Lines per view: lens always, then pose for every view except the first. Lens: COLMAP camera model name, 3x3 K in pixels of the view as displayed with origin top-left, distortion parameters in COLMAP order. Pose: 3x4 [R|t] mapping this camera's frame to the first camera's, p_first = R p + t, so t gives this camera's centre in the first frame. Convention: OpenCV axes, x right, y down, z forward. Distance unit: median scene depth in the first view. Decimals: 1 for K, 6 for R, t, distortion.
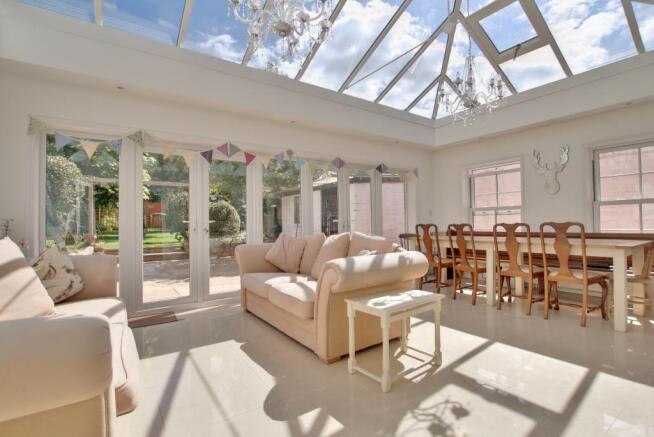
lens RADIAL K [[309.1, 0, 327.0], [0, 309.1, 218.5], [0, 0, 1]] dist [-0.019244, -0.000031]
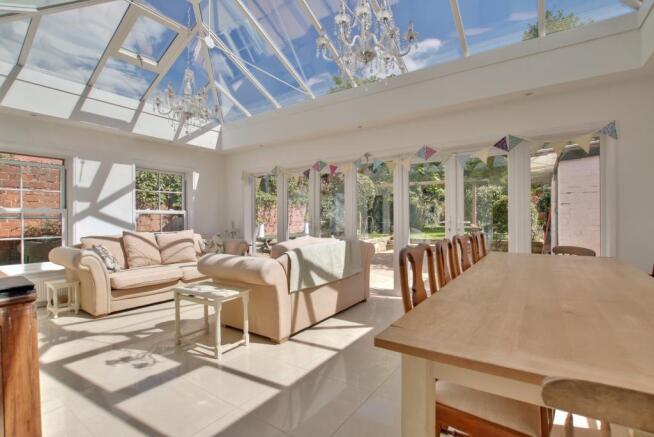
lens RADIAL K [[309.1, 0, 327.0], [0, 309.1, 218.5], [0, 0, 1]] dist [-0.019244, -0.000031]
pose [[0.349886, 0.000685, -0.936792, 1.348166], [0.002862, 0.999994, 0.001800, -0.012557], [0.936788, -0.003311, 0.349882, 0.882167]]
